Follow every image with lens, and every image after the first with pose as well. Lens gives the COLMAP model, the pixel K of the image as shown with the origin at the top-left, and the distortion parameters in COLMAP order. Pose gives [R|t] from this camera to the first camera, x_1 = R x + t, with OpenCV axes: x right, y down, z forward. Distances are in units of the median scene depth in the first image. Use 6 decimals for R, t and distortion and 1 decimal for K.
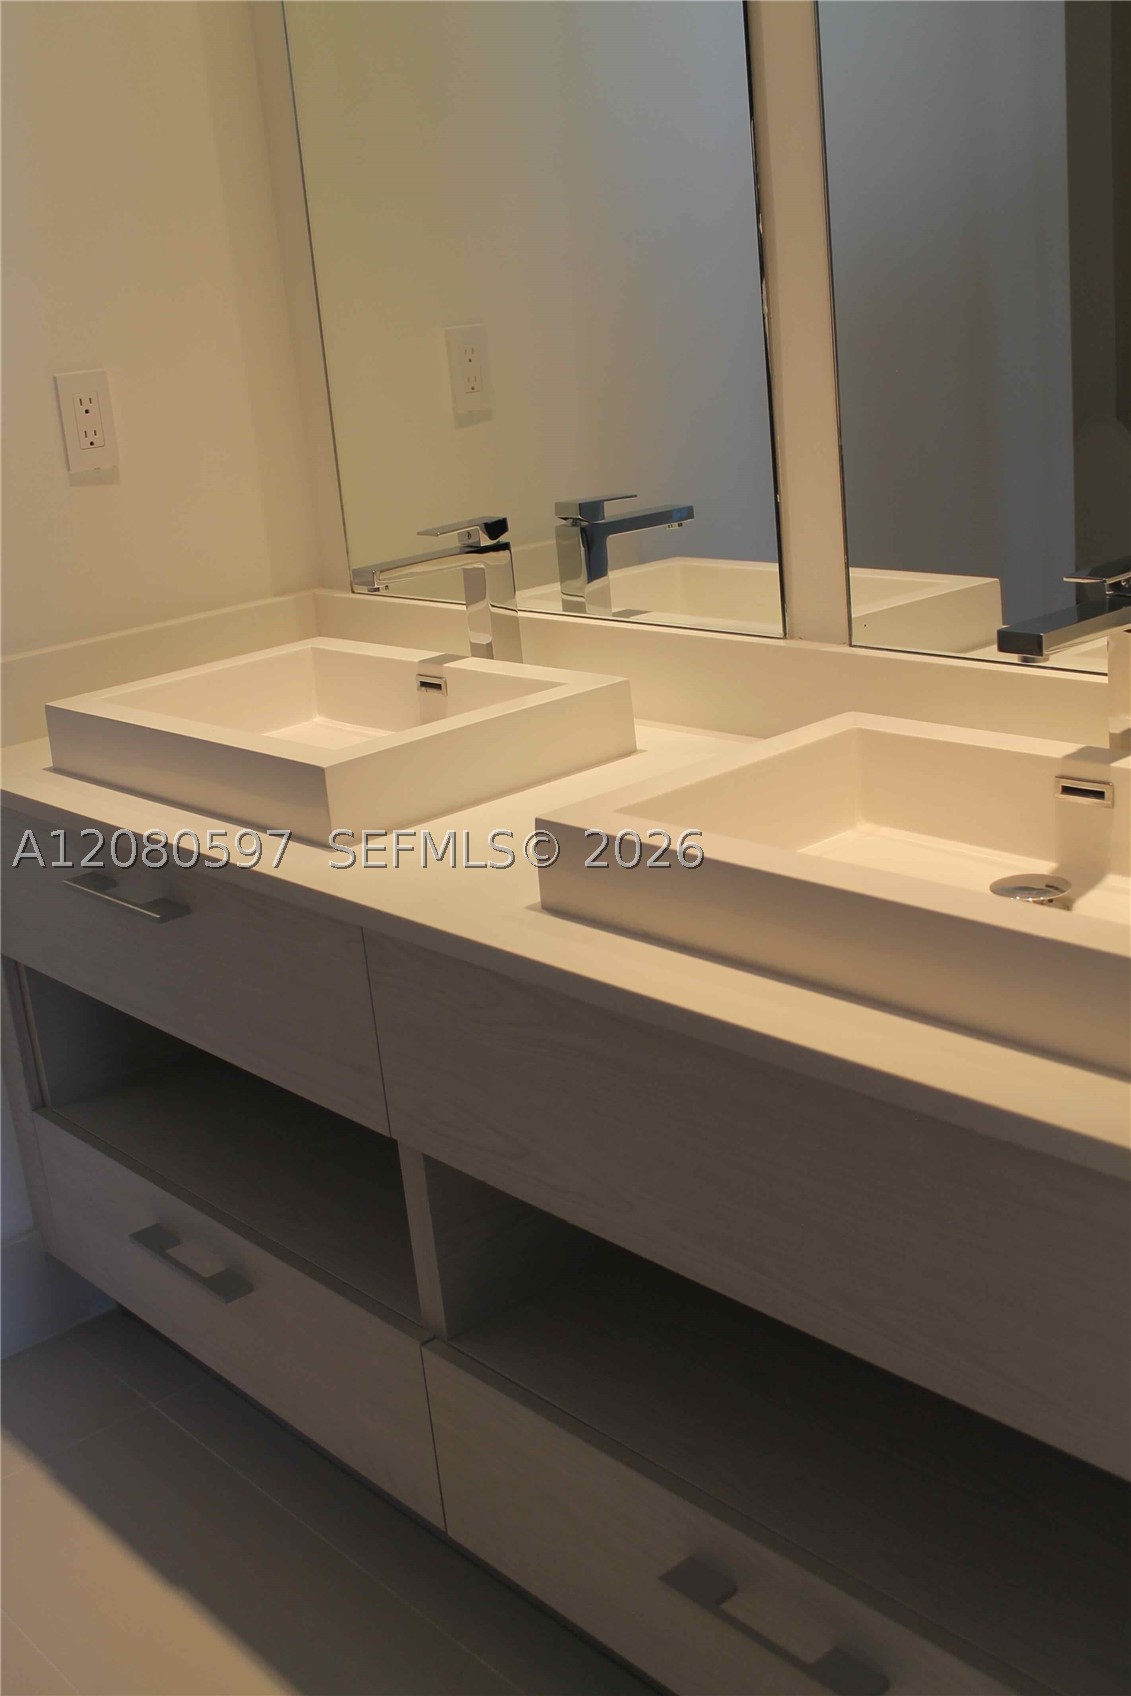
lens RADIAL K [[1910.6, 0, 576.6], [0, 1910.6, 848.3], [0, 0, 1]] dist [-0.128548, 0.204146]
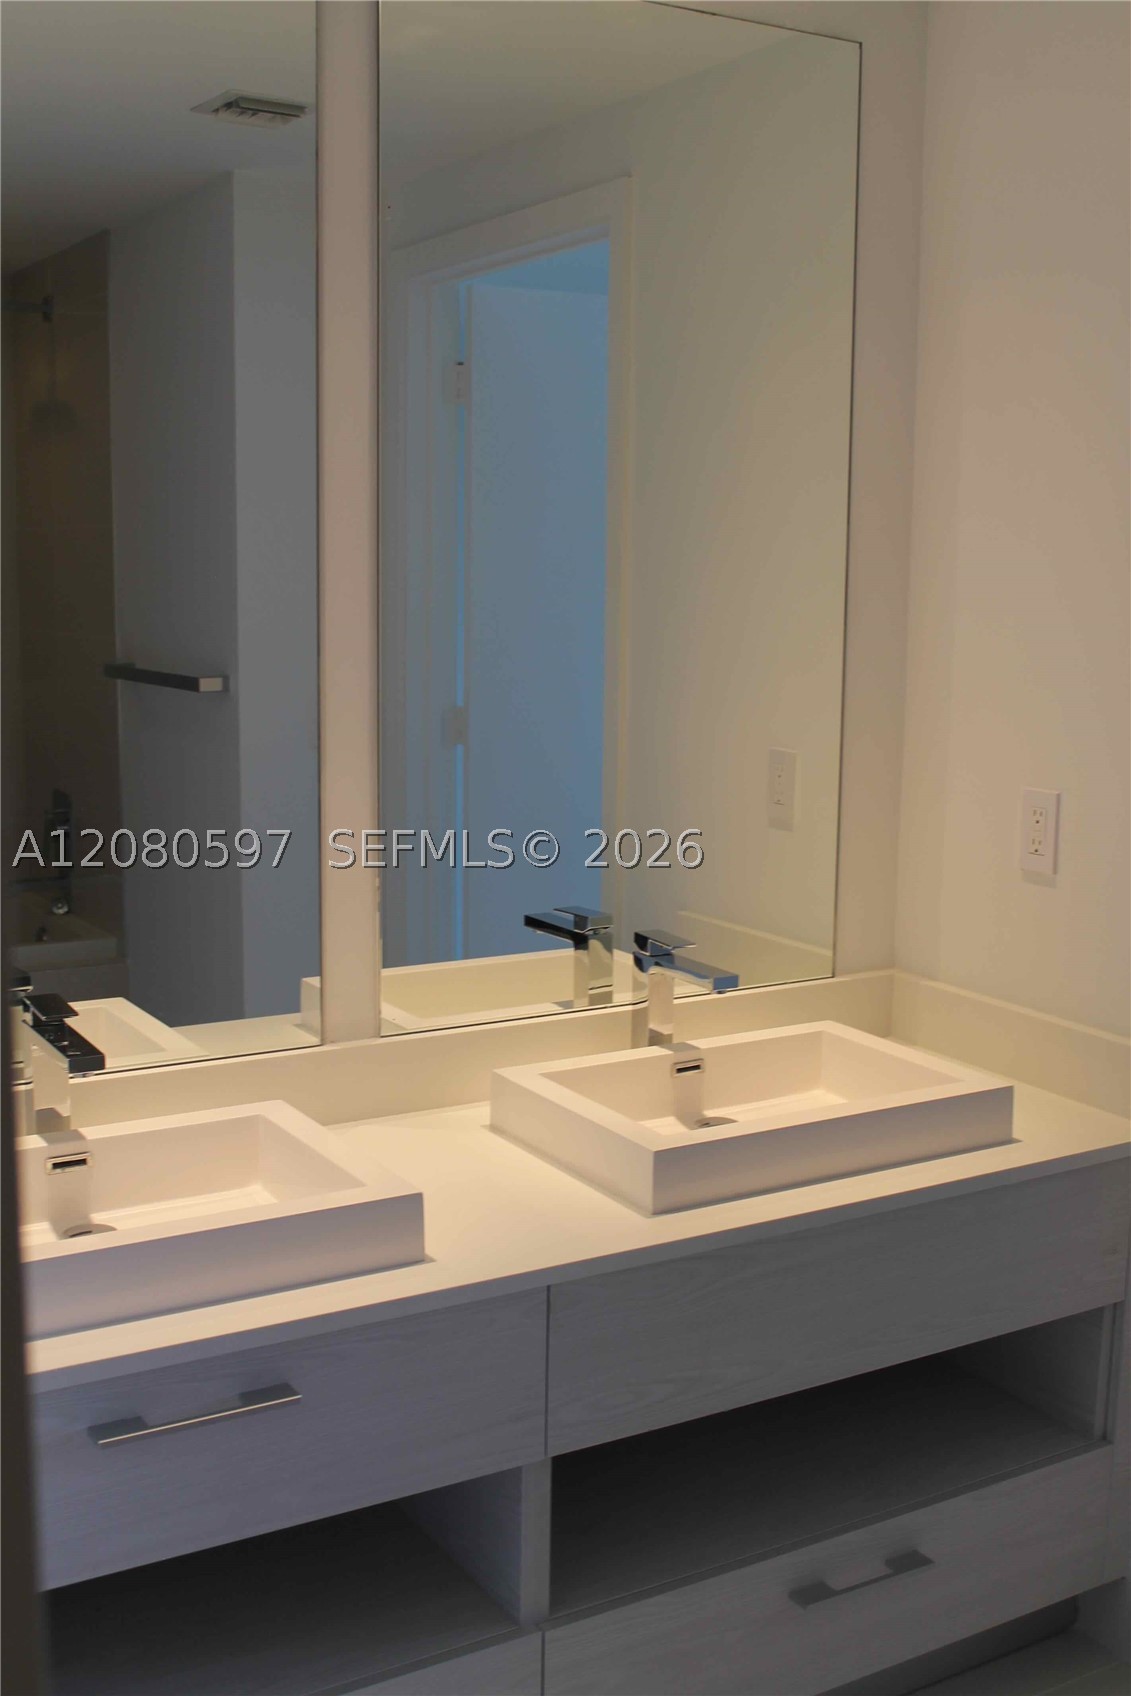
lens RADIAL K [[1910.6, 0, 576.6], [0, 1910.6, 848.3], [0, 0, 1]] dist [-0.128548, 0.204146]
pose [[0.240606, -0.065913, 0.968382, -1.270082], [0.274722, 0.961520, -0.002812, -0.221931], [-0.930933, 0.266713, 0.249455, 0.586342]]
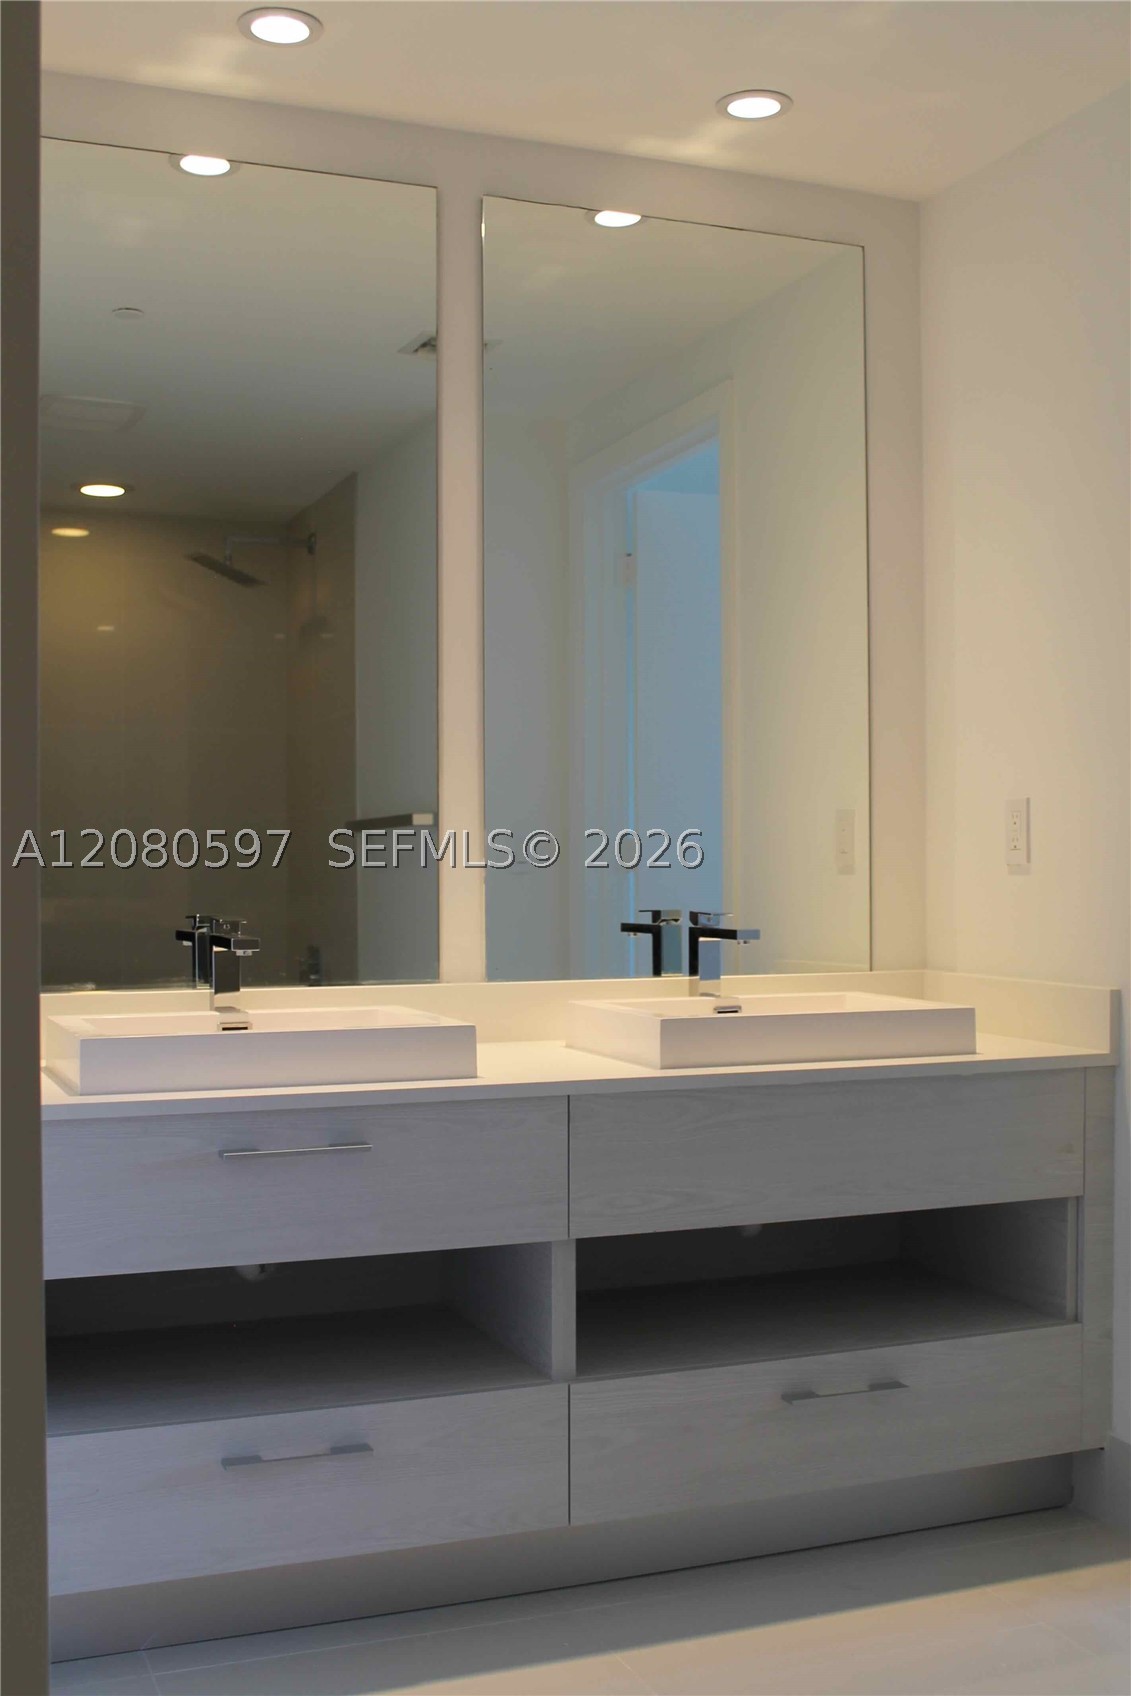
lens RADIAL K [[1910.6, 0, 576.6], [0, 1910.6, 848.3], [0, 0, 1]] dist [-0.128548, 0.204146]
pose [[0.396019, 0.089080, 0.913911, -1.629499], [0.263278, 0.942480, -0.205949, 0.176430], [-0.879689, 0.322173, 0.349788, 0.331749]]
